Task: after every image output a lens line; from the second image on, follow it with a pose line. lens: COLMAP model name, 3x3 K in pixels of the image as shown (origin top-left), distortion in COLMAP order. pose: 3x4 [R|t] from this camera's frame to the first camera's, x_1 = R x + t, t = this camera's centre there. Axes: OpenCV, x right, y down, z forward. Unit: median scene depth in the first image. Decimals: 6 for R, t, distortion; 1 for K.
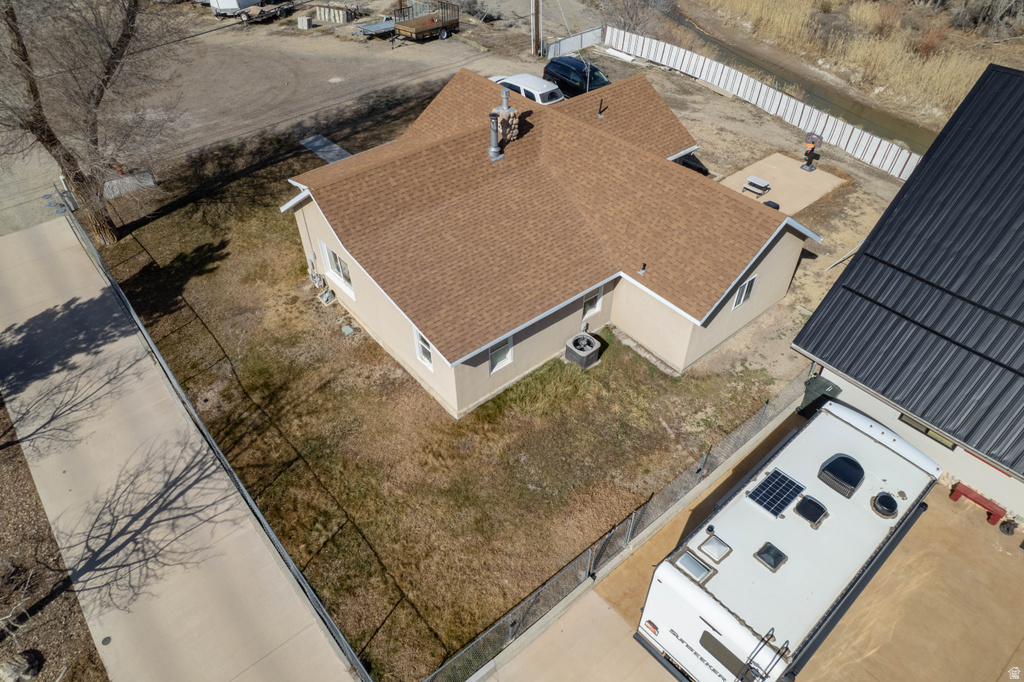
lens RADIAL K [[649.4, 0, 513.8], [0, 649.4, 348.5], [0, 0, 1]] dist [-0.092983, 0.082467]
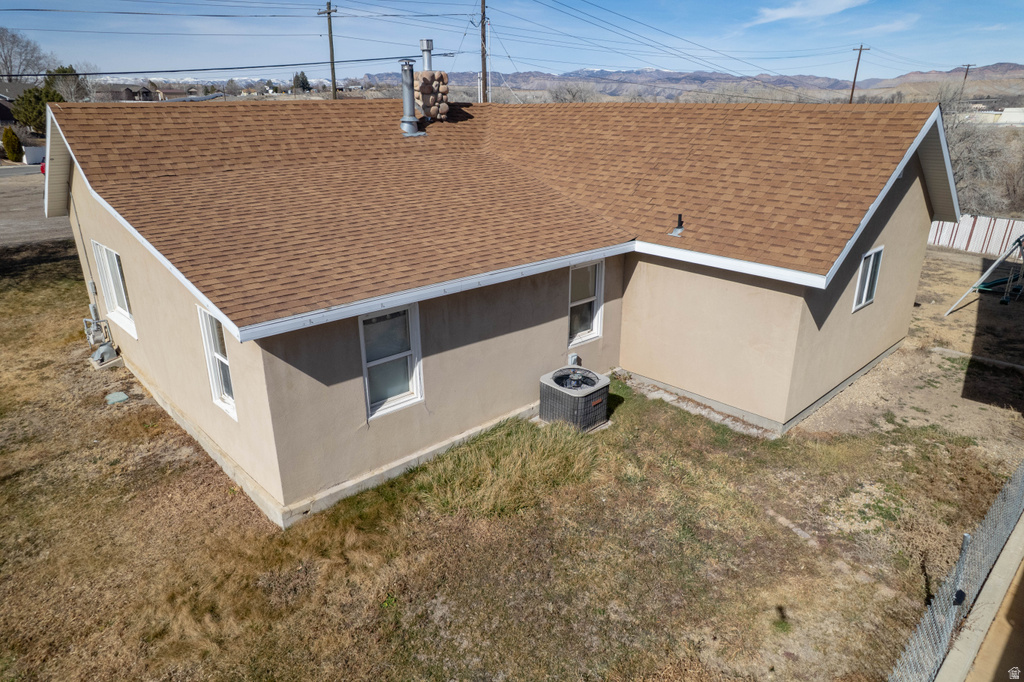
lens RADIAL K [[649.4, 0, 513.8], [0, 649.4, 348.5], [0, 0, 1]] dist [-0.092983, 0.082467]
pose [[0.998212, -0.023085, 0.055128, 0.036100], [0.042419, 0.923439, -0.381394, 0.158096], [-0.042102, 0.383051, 0.922767, 0.558649]]
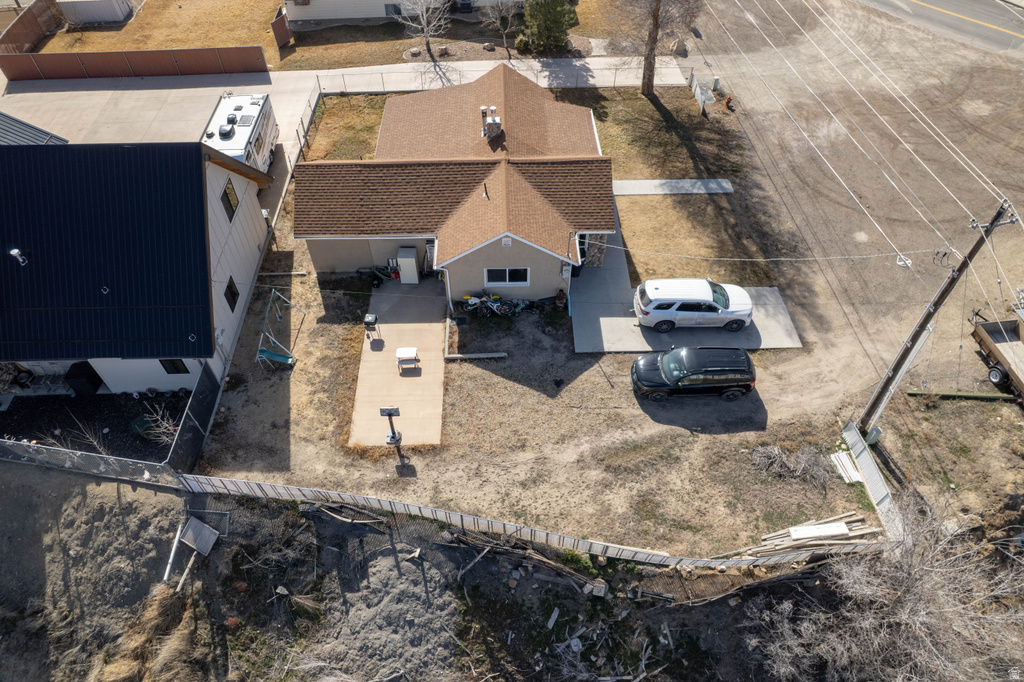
lens RADIAL K [[649.4, 0, 513.8], [0, 649.4, 348.5], [0, 0, 1]] dist [-0.092983, 0.082467]
pose [[-0.625625, 0.601403, -0.496898, 1.122747], [-0.530106, 0.139575, 0.836365, -1.741661], [0.572347, 0.786659, 0.231486, 1.228369]]
